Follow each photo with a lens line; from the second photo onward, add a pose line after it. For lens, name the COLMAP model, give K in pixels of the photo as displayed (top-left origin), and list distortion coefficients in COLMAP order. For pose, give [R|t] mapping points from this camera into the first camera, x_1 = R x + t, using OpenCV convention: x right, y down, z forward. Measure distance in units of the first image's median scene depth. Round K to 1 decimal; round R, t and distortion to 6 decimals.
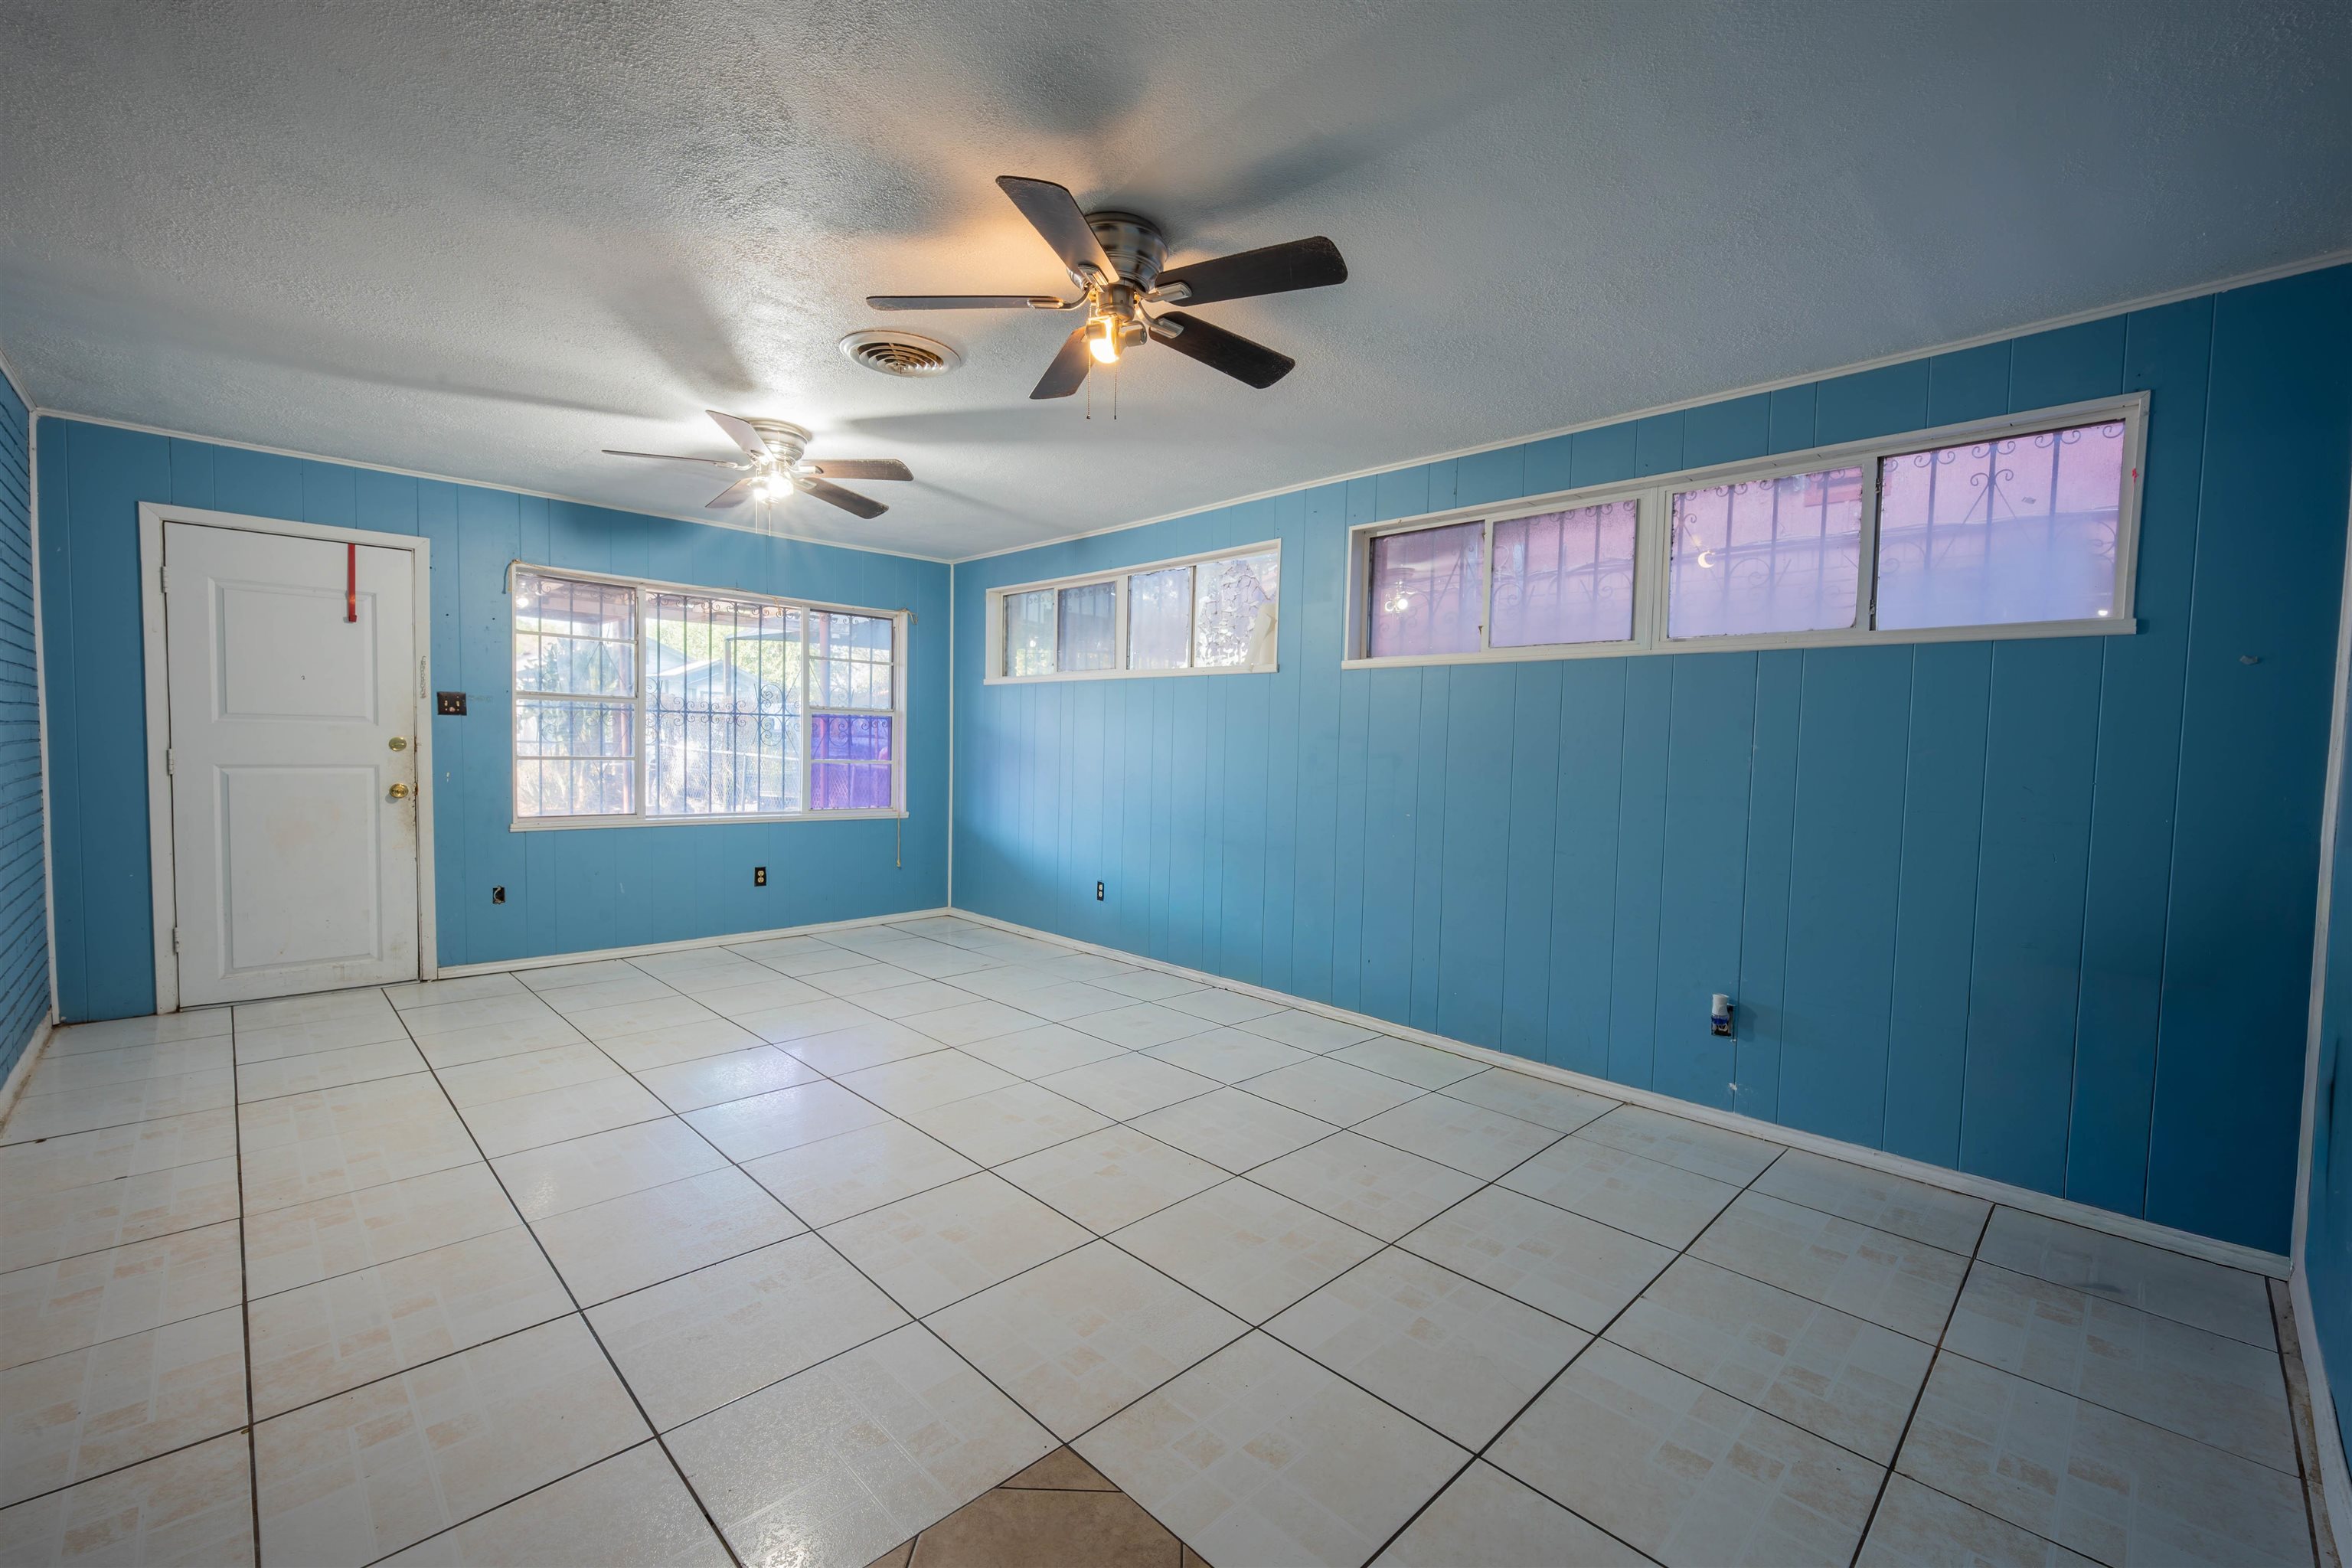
lens RADIAL K [[971.4, 0, 1182.3], [0, 971.4, 790.4], [0, 0, 1]] dist [-0.000552, -0.000727]
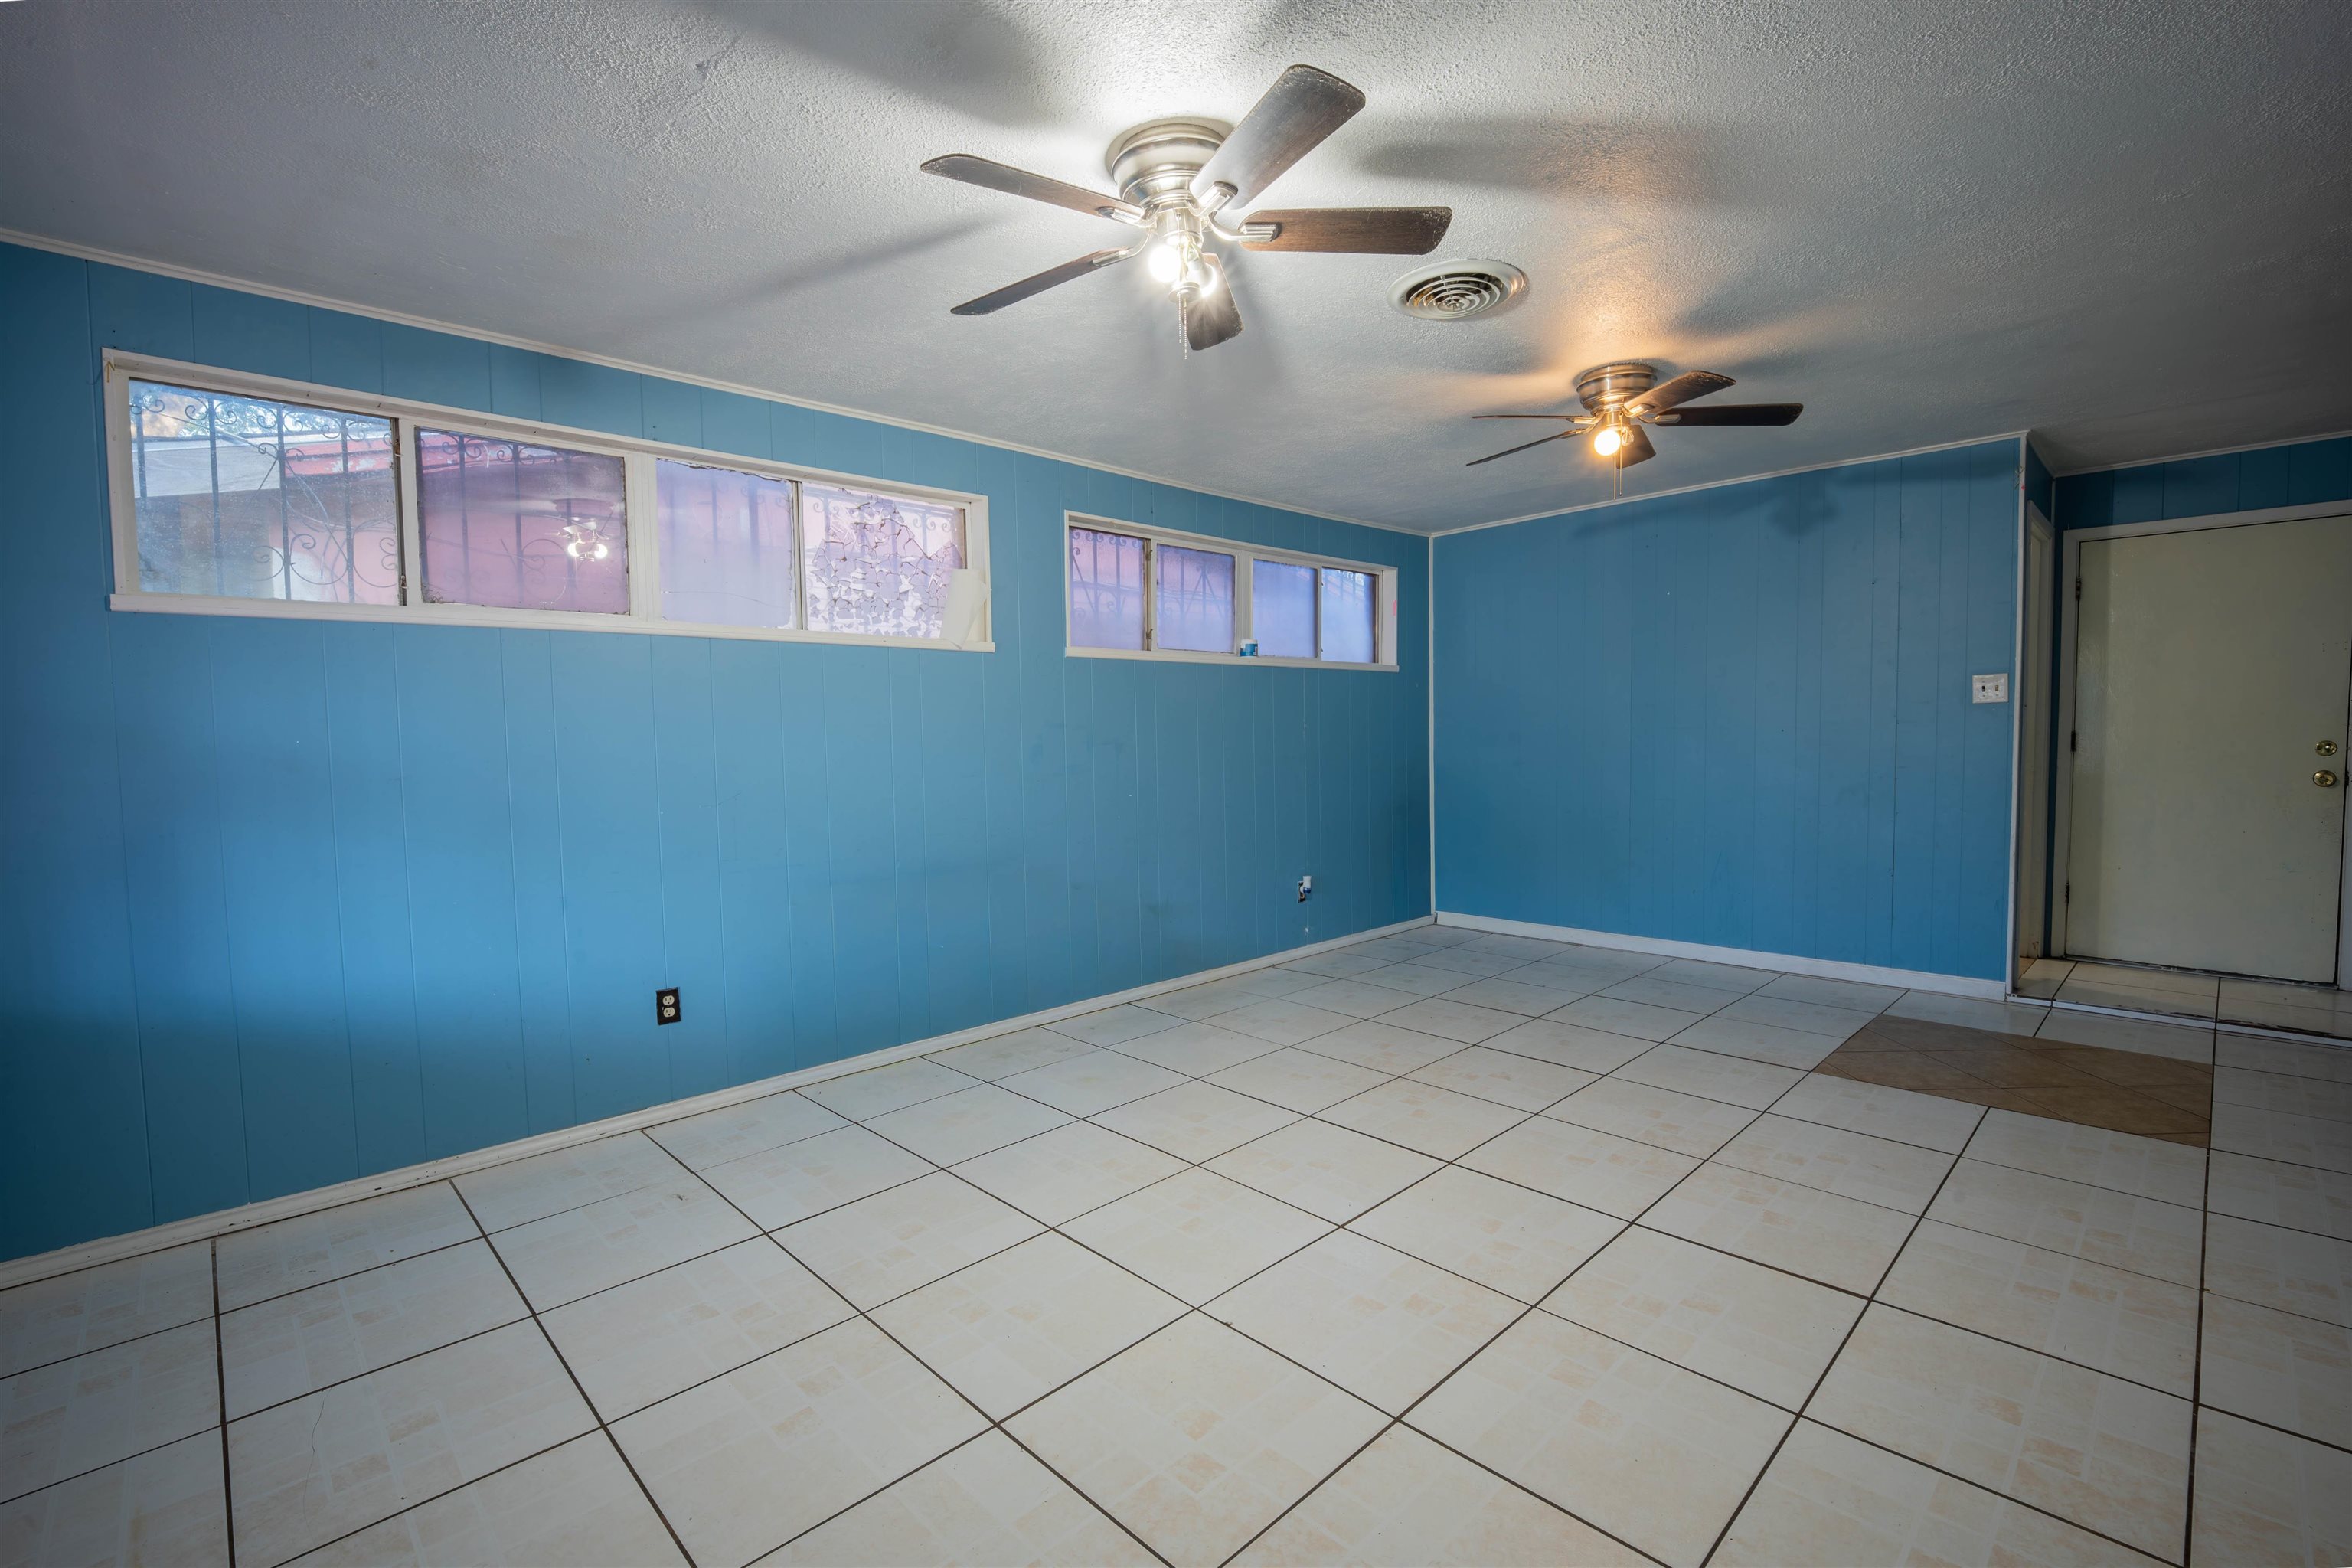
lens RADIAL K [[1037.5, 0, 1183.0], [0, 1037.5, 805.4], [0, 0, 1]] dist [-0.000083, -0.000426]
pose [[0.003960, -0.087087, 0.996193, -0.902064], [0.068322, 0.993896, 0.086615, -0.060396], [-0.997655, 0.067719, 0.009886, 0.908940]]
